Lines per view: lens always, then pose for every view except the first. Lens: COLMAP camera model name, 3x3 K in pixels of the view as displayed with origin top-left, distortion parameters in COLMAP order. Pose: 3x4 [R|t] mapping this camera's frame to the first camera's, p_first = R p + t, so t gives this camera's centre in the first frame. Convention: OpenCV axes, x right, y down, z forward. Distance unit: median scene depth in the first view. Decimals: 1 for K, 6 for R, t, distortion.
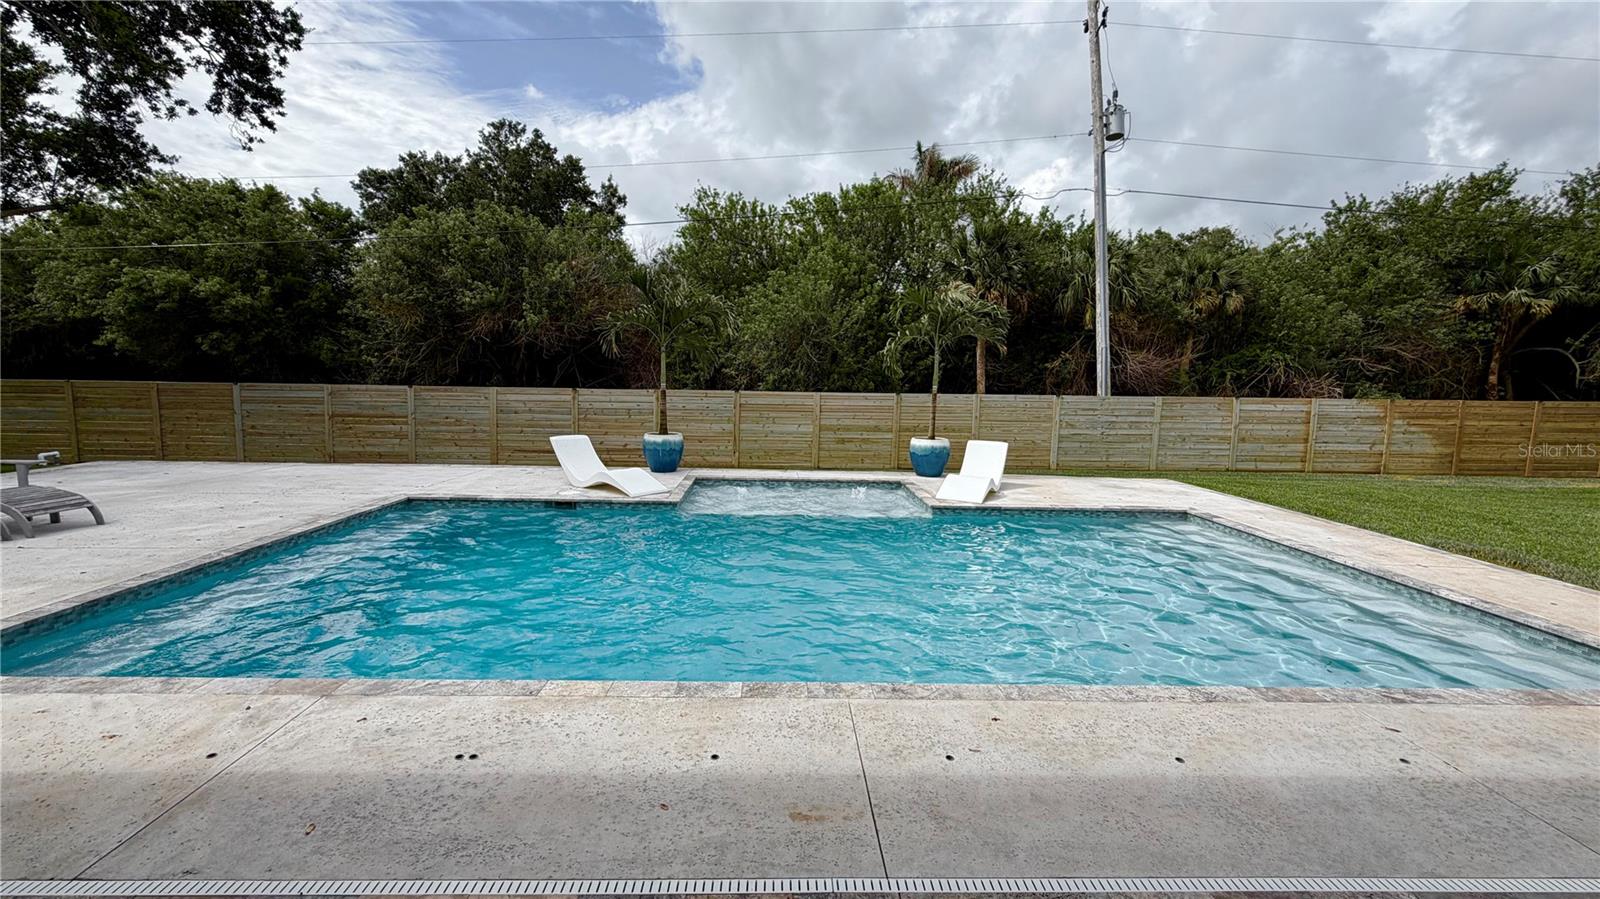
lens RADIAL K [[640.2, 0, 795.9], [0, 640.2, 448.9], [0, 0, 1]] dist [-0.000696, 0.000184]
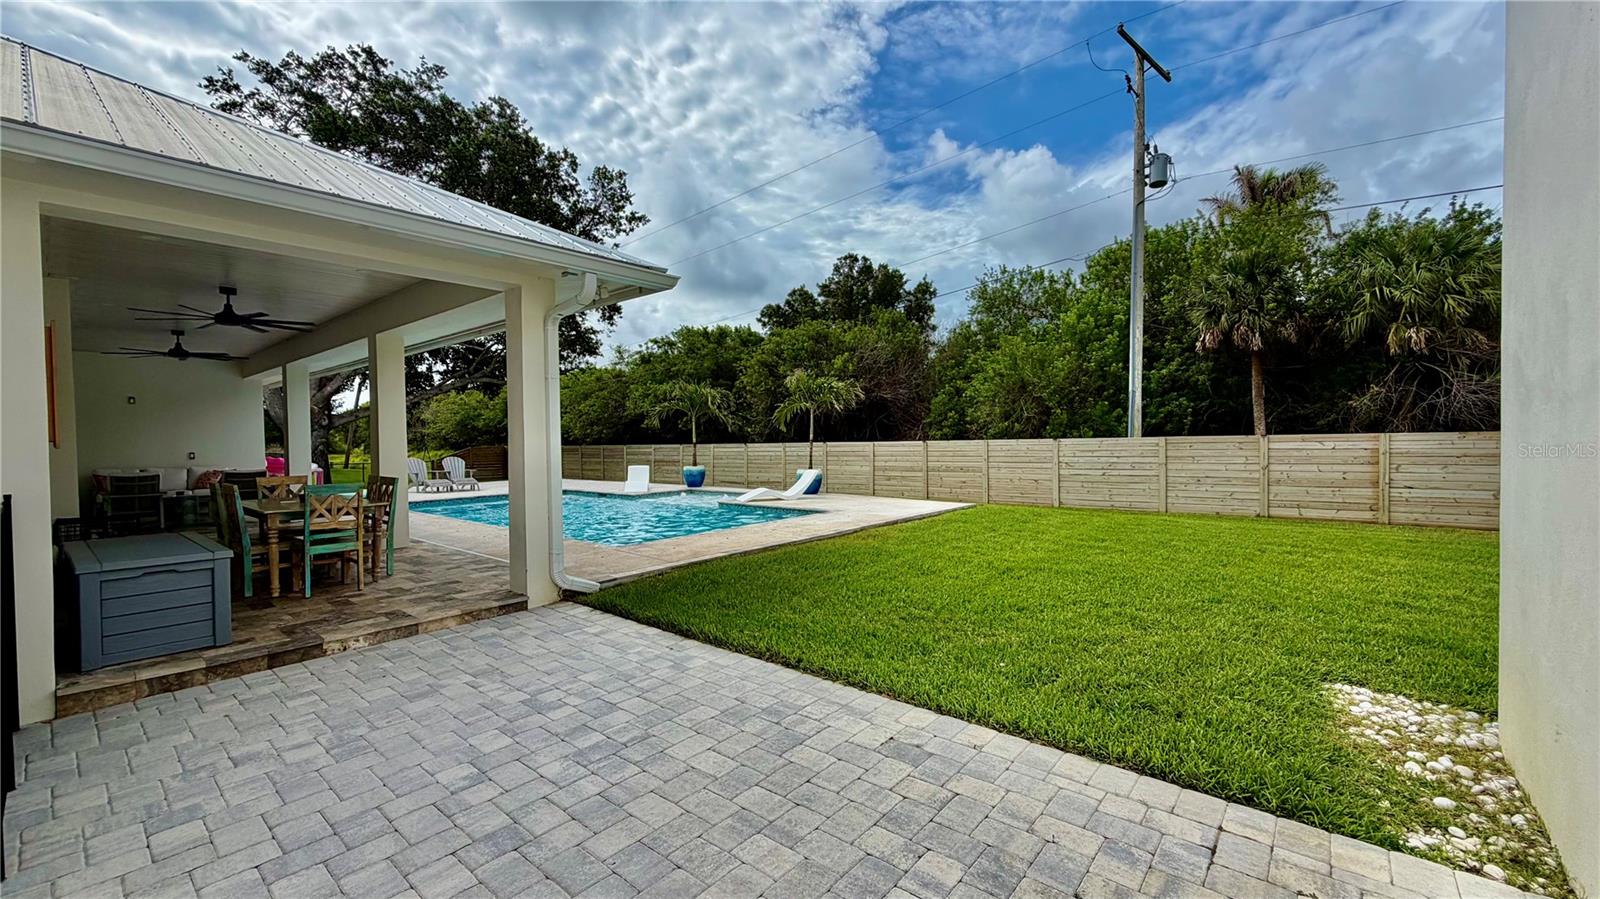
lens RADIAL K [[622.4, 0, 813.6], [0, 622.4, 448.0], [0, 0, 1]] dist [0.000572, 0.000332]
pose [[0.747824, -0.021143, -0.663560, 0.787122], [-0.033447, 0.997024, -0.069461, 0.019397], [0.663053, 0.074139, 0.744892, -0.065448]]
